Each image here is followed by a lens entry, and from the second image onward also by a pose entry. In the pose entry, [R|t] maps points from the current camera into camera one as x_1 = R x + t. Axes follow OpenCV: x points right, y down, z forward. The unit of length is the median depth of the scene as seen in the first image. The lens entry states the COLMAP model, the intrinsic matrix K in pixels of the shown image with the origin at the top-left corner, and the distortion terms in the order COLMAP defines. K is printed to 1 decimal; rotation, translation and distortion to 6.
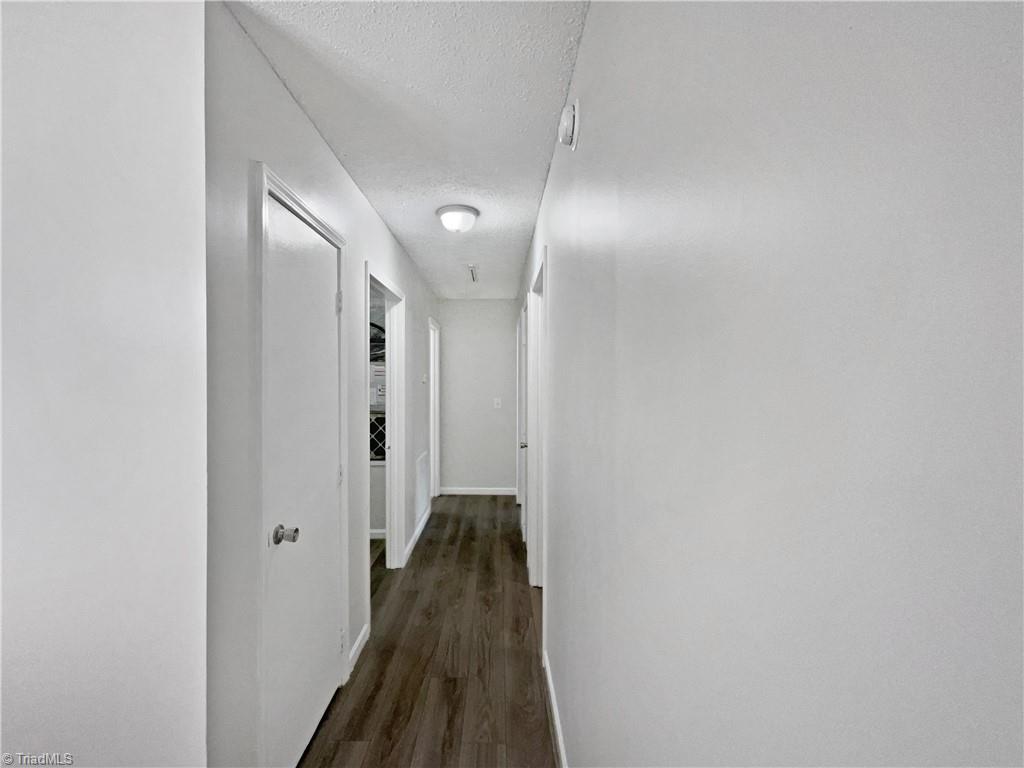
lens RADIAL K [[444.5, 0, 515.8], [0, 444.5, 388.4], [0, 0, 1]] dist [0.000949, -0.002359]
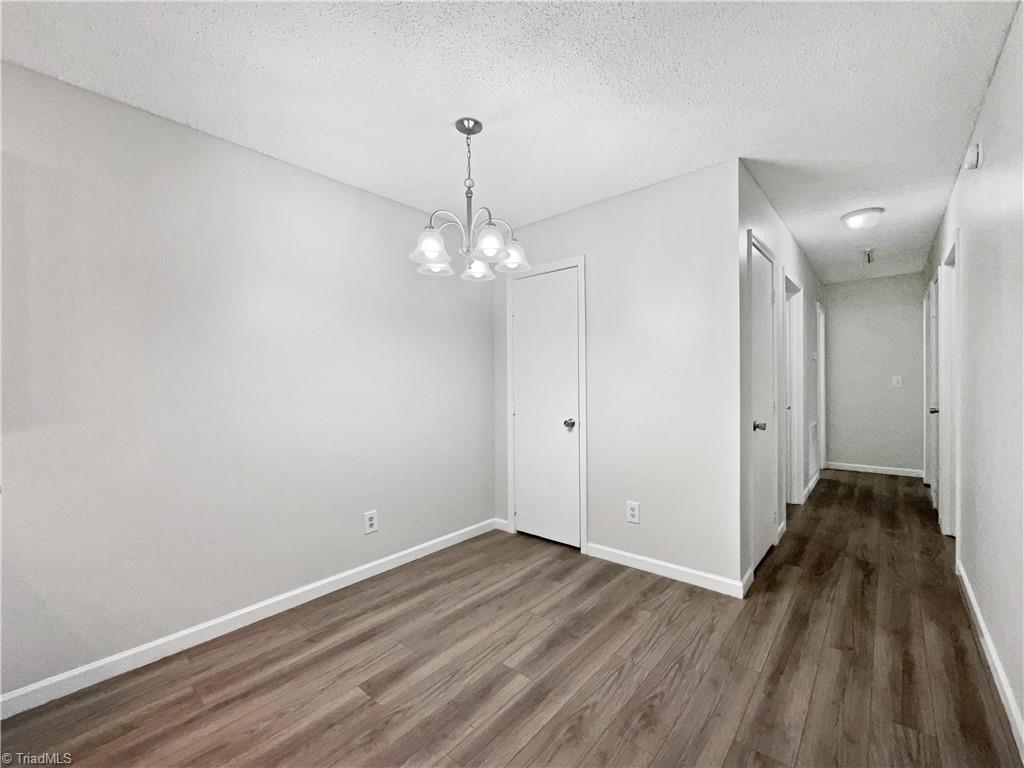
lens RADIAL K [[444.5, 0, 517.8], [0, 444.5, 387.9], [0, 0, 1]] dist [0.000949, -0.002359]
pose [[0.743344, -0.003992, -0.668897, -0.013281], [0.002939, 0.999992, -0.002701, 0.087916], [0.668902, 0.000042, 0.743350, -0.524292]]
